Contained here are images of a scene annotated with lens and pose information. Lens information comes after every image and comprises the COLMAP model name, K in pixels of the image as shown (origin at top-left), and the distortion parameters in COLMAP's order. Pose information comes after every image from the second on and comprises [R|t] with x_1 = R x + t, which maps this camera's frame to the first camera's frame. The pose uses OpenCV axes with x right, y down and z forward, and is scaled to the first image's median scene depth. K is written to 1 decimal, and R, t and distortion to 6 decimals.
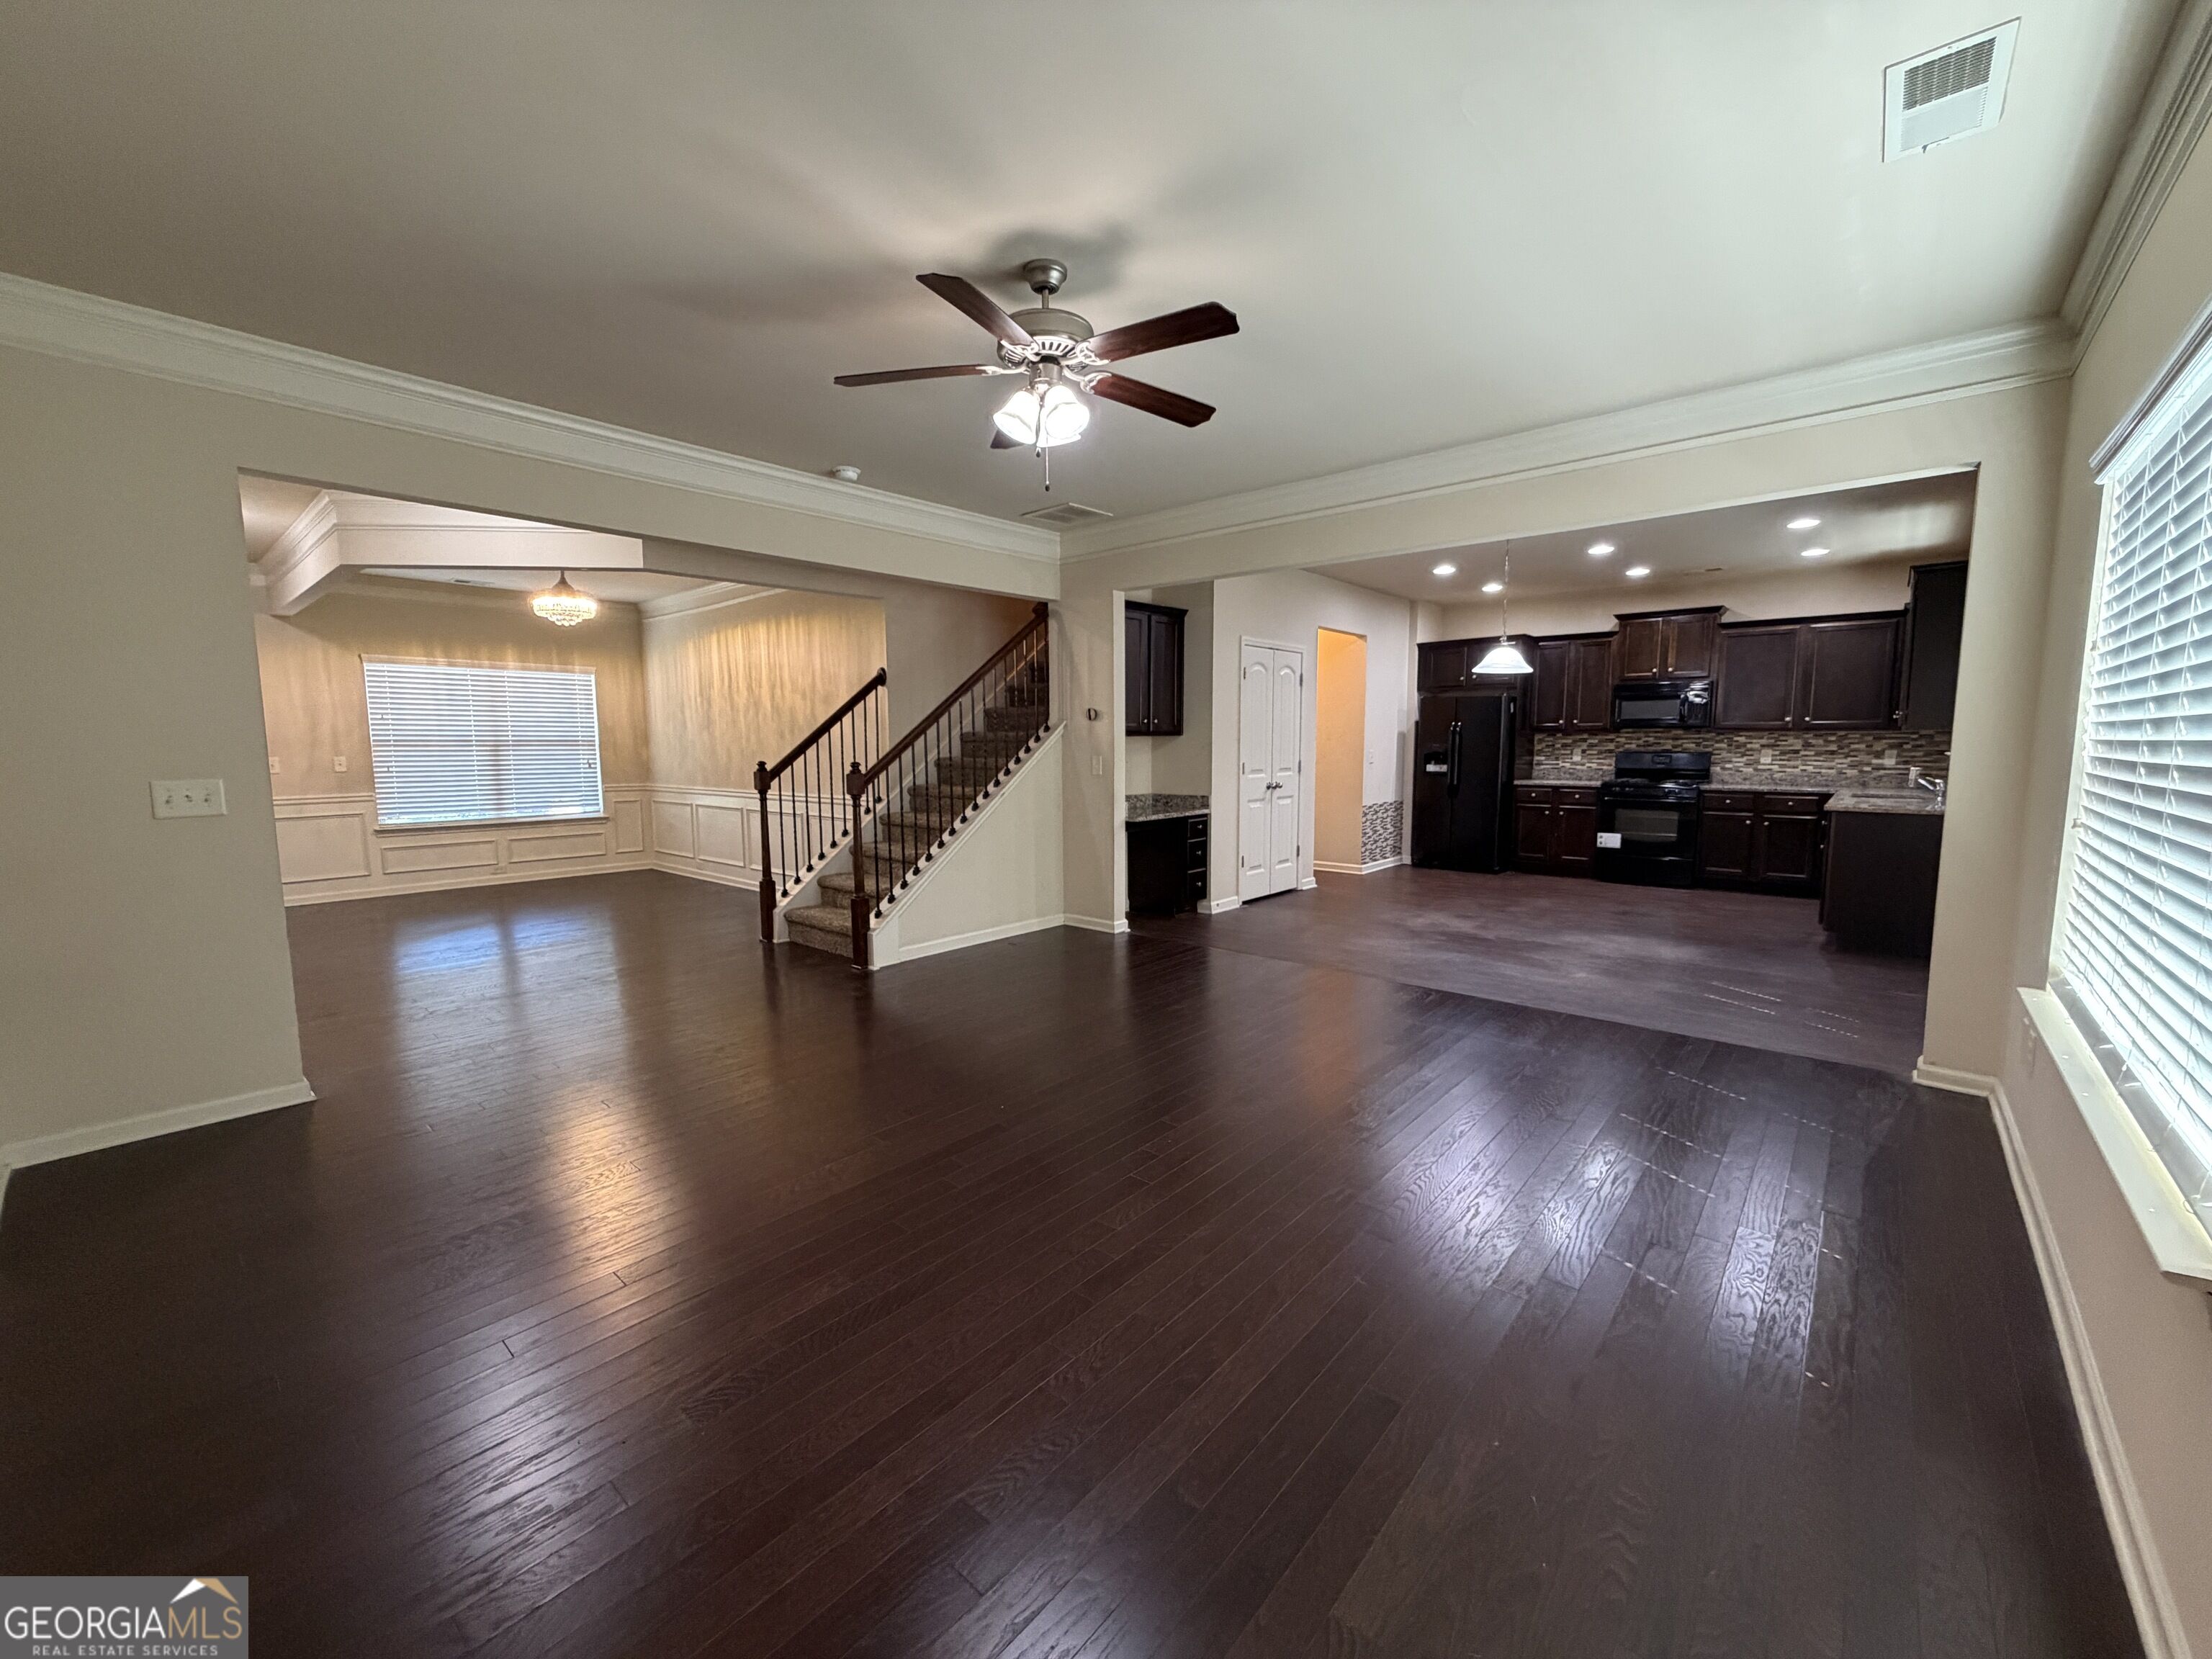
lens RADIAL K [[883.0, 0, 1097.9], [0, 883.0, 832.3], [0, 0, 1]] dist [0.000550, -0.000225]
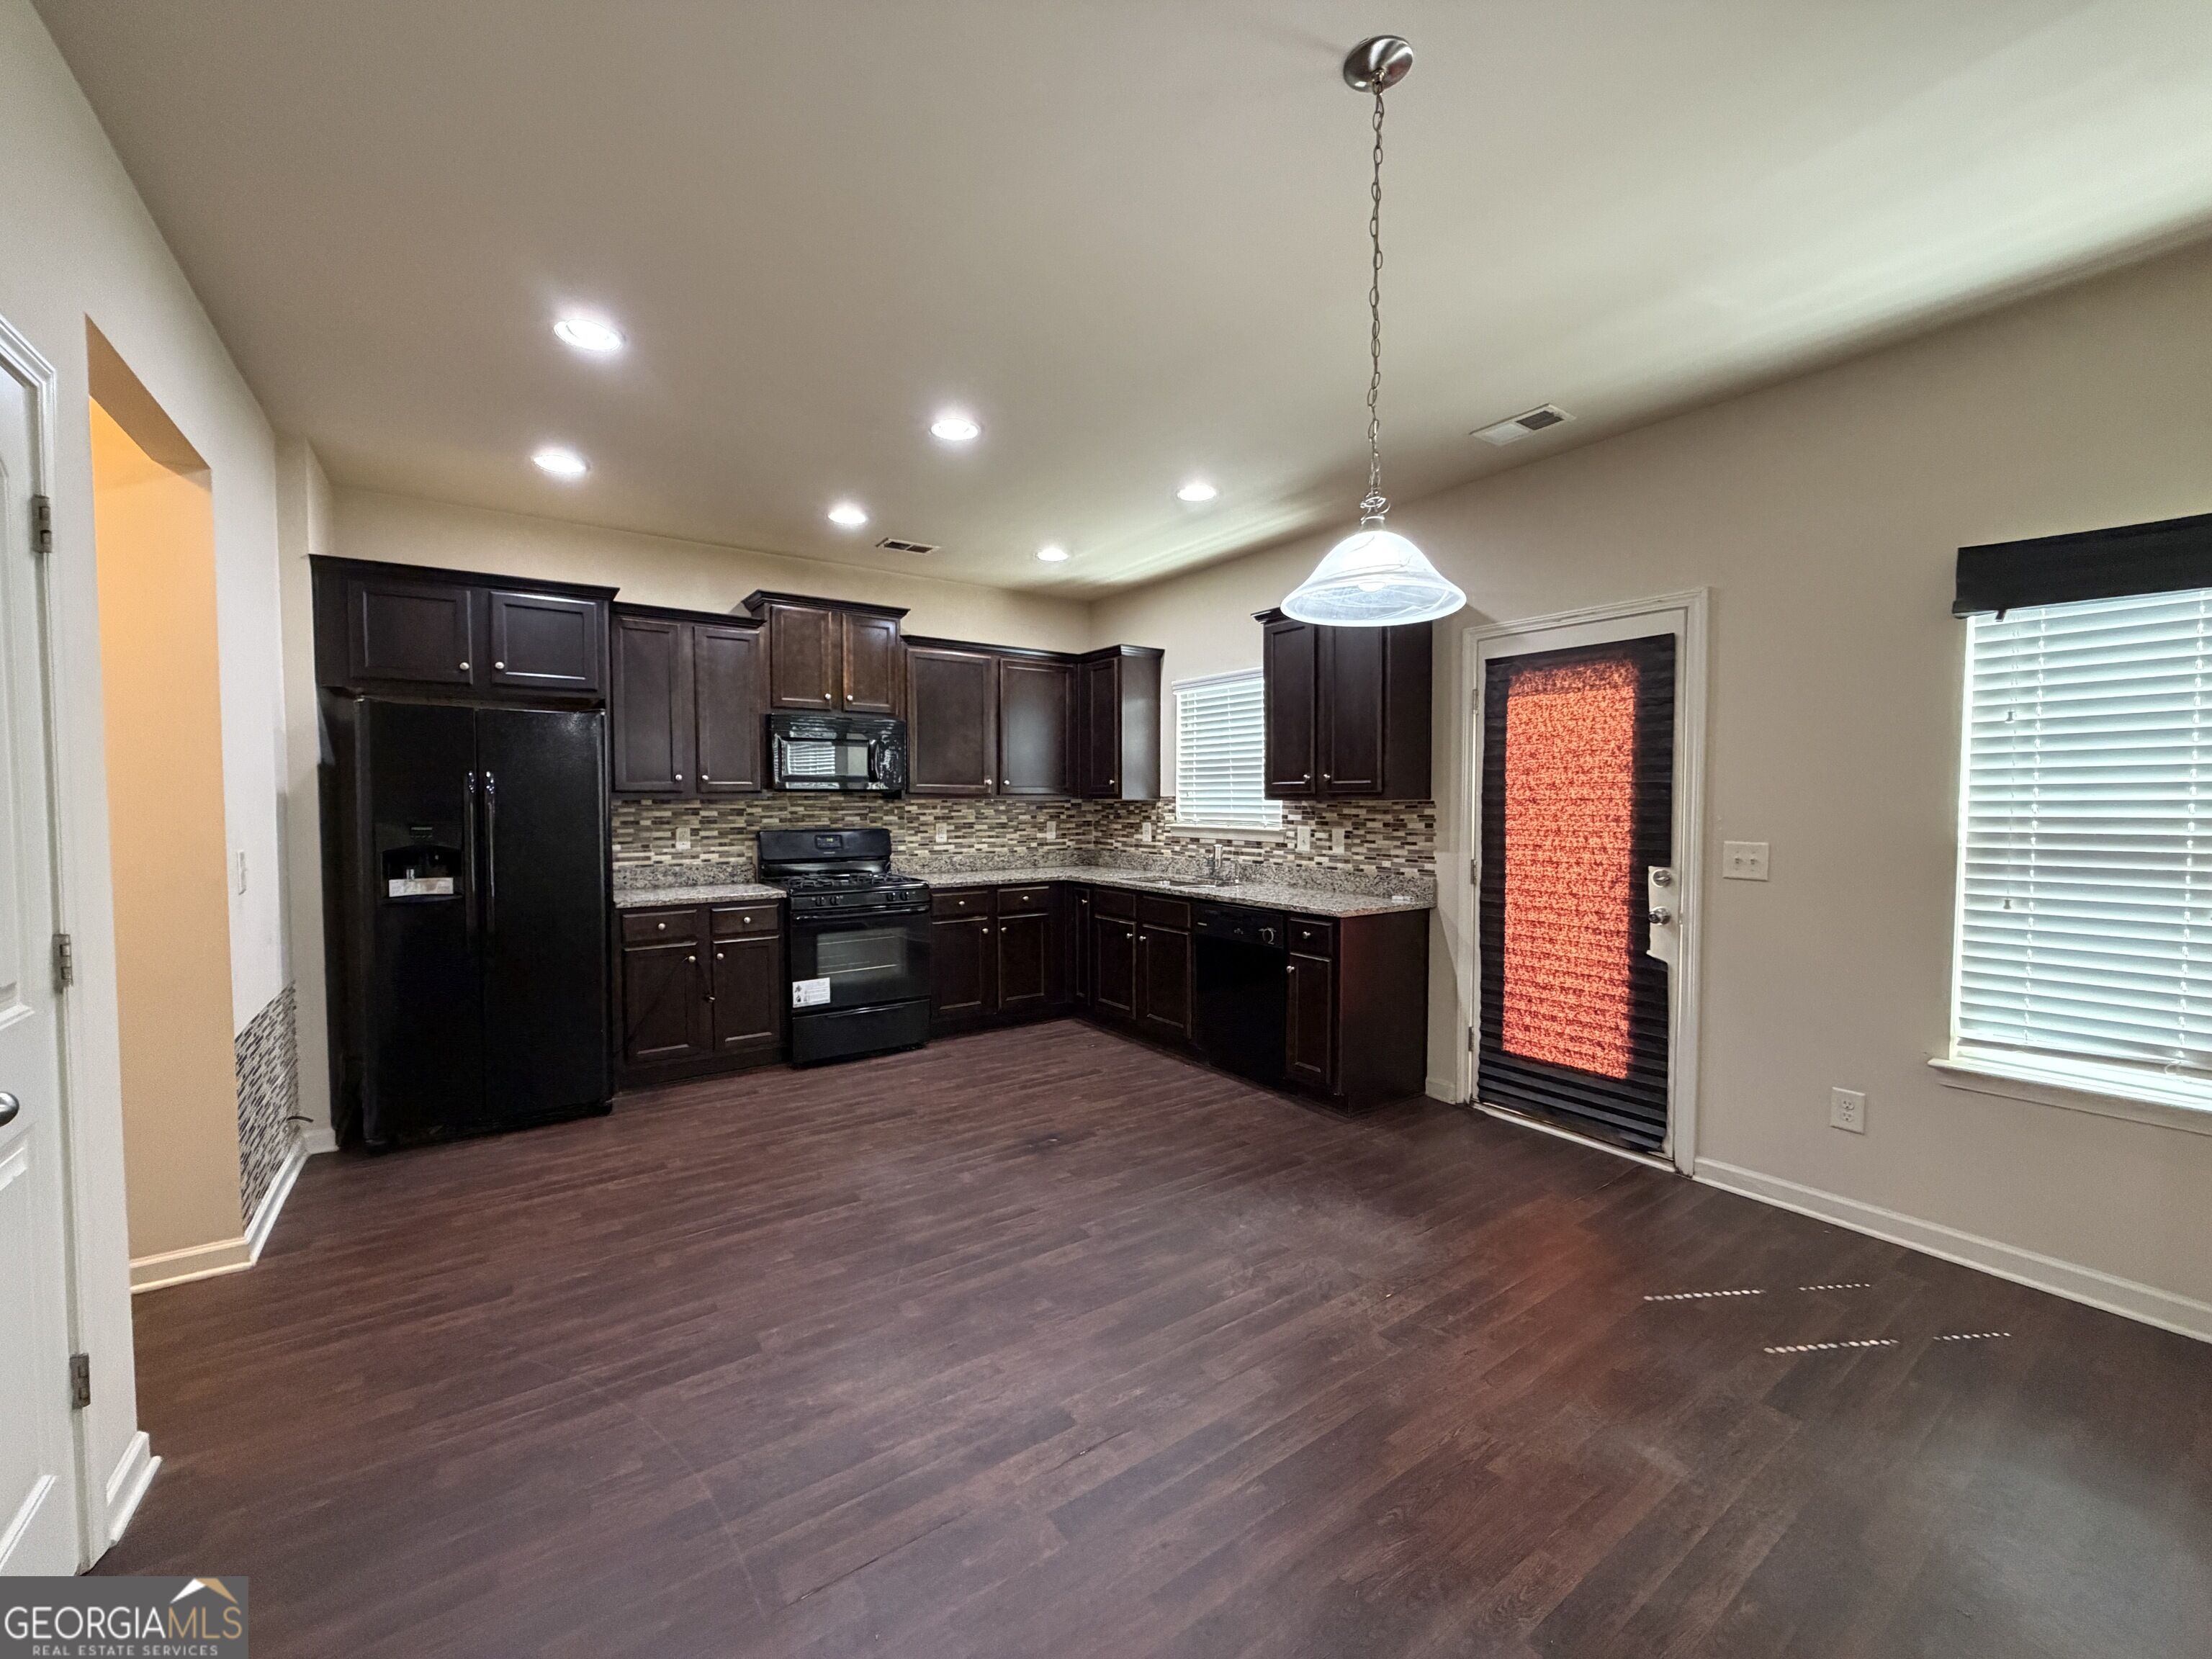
lens RADIAL K [[883.0, 0, 1097.9], [0, 883.0, 832.3], [0, 0, 1]] dist [0.000550, -0.000225]
pose [[0.233230, -0.033125, 0.971857, 0.086539], [0.100786, 0.994861, 0.009723, -0.078562], [-0.967185, 0.095682, 0.235370, 0.690790]]
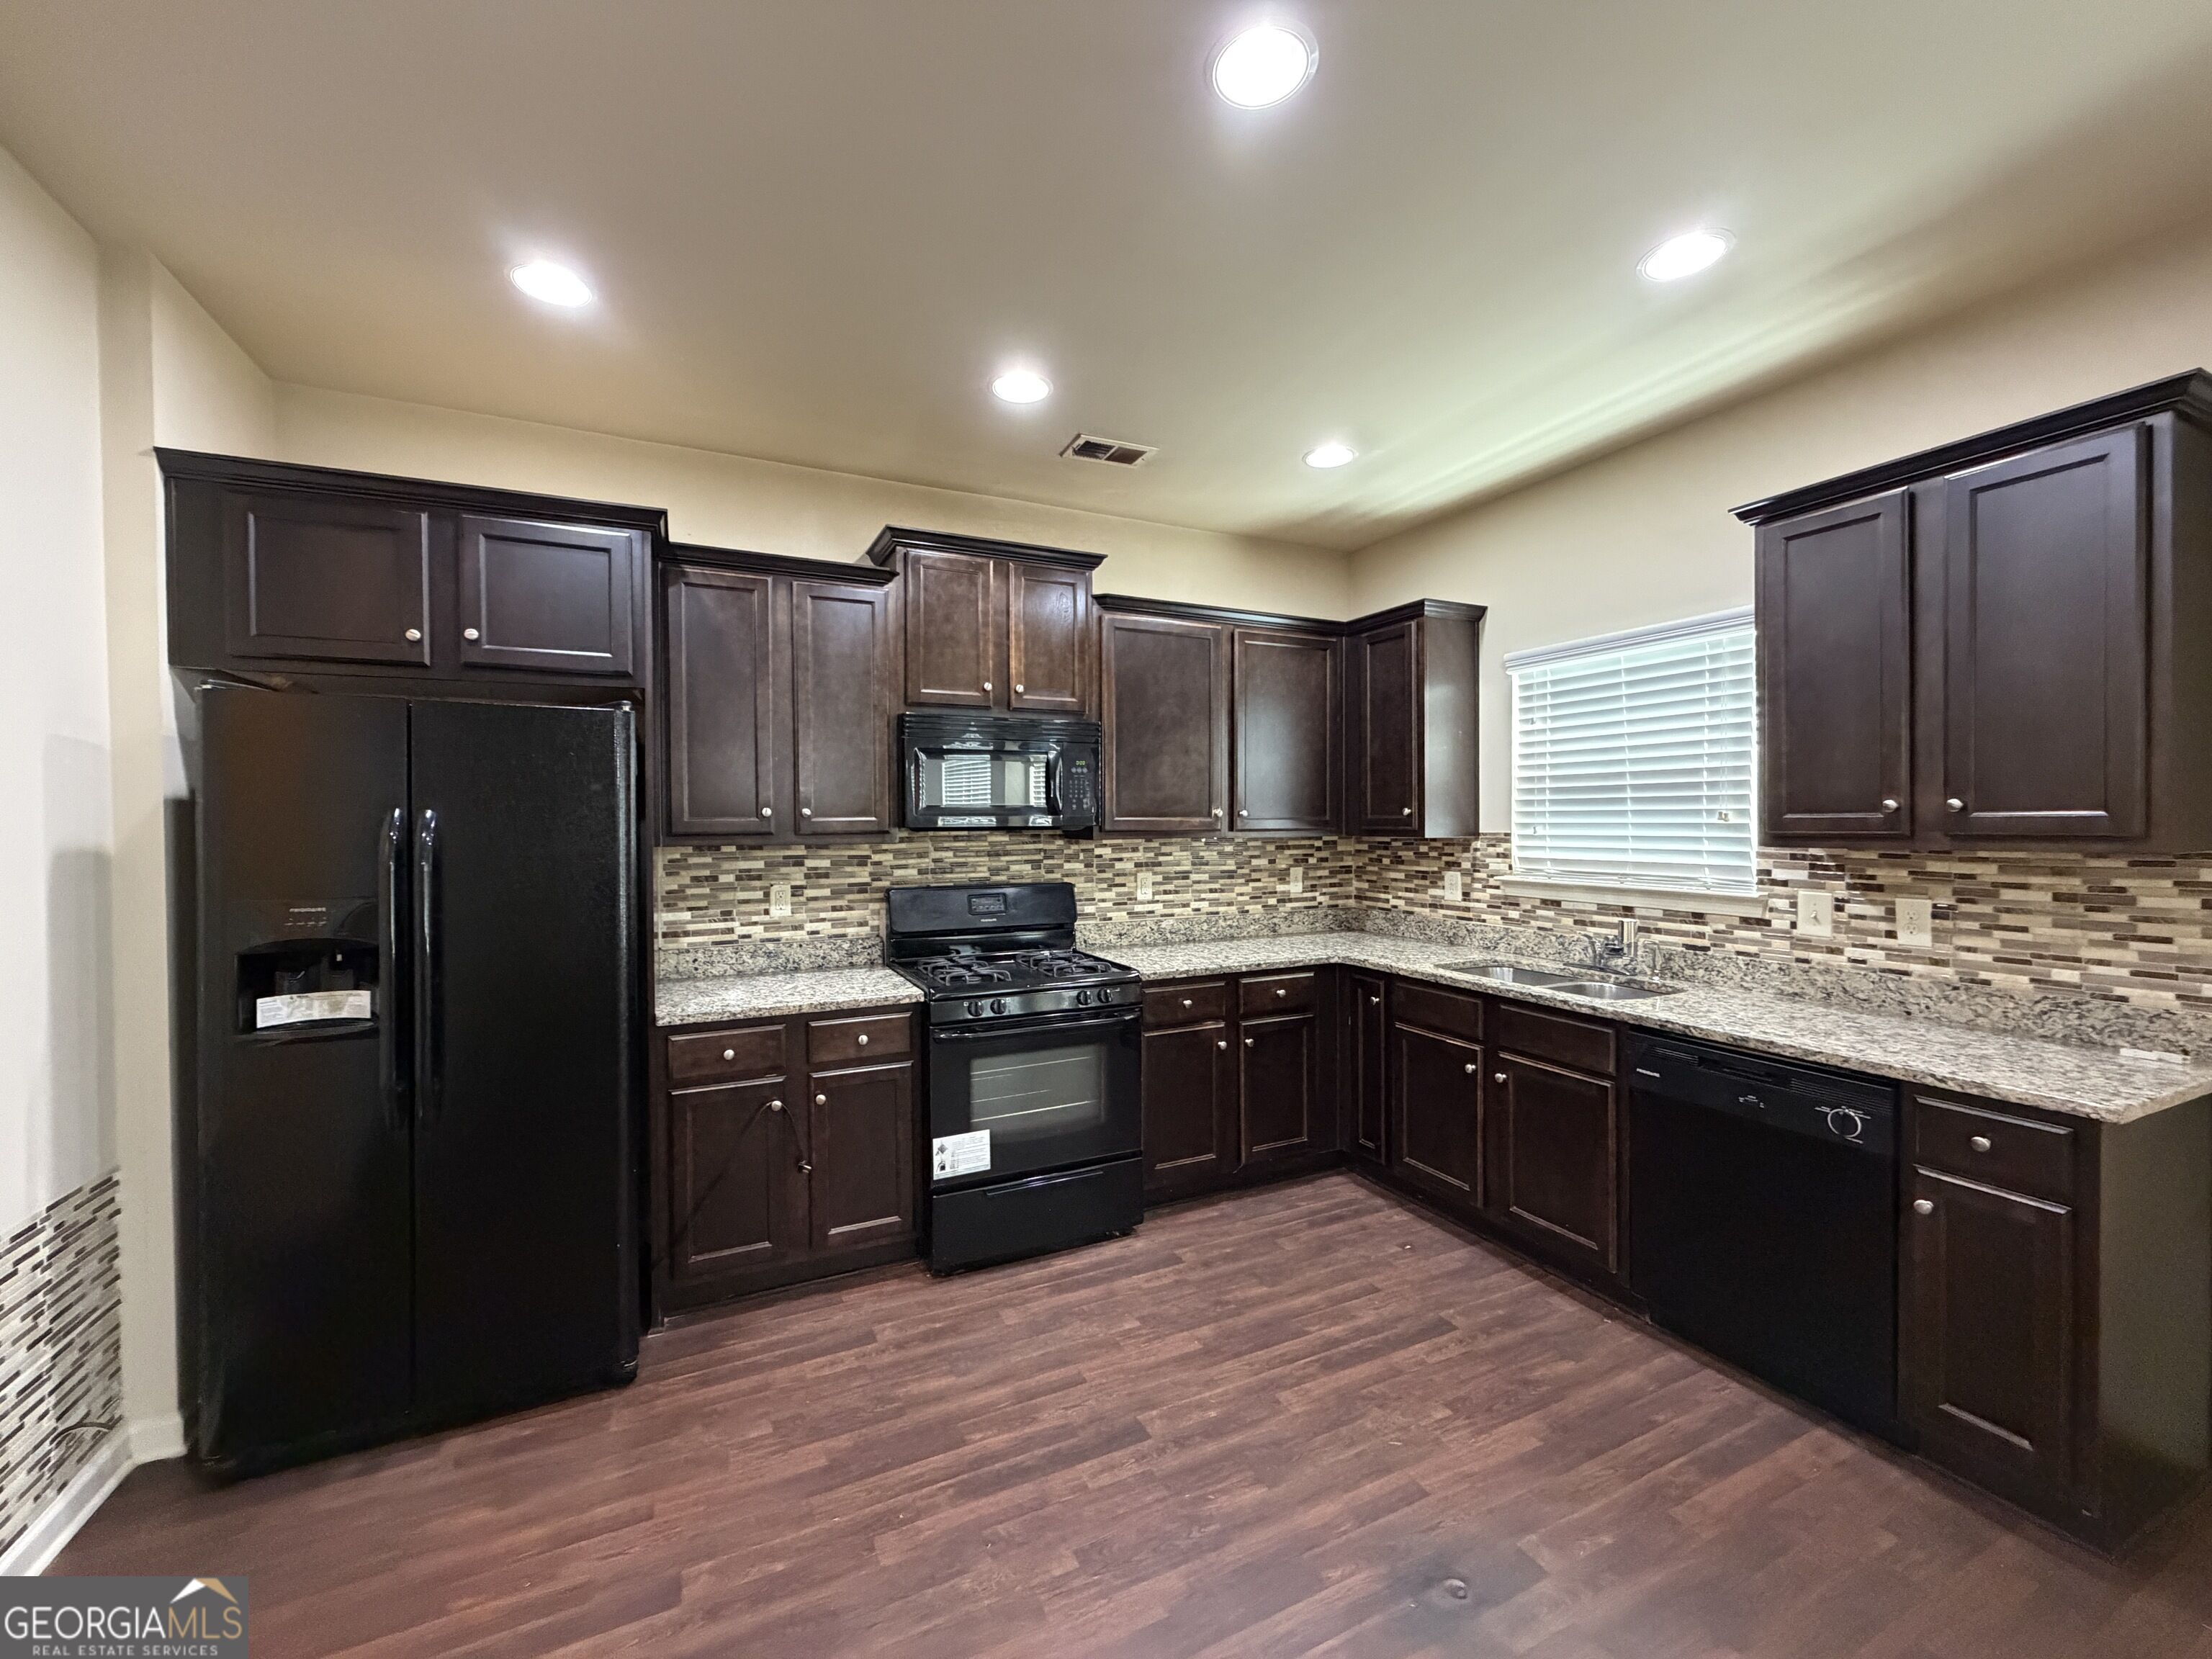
lens RADIAL K [[883.0, 0, 1097.9], [0, 883.0, 832.3], [0, 0, 1]] dist [0.000550, -0.000225]
pose [[0.388997, -0.010306, 0.921181, 0.284221], [0.099945, 0.994508, -0.031078, -0.100786], [-0.915801, 0.104156, 0.387891, 0.809038]]
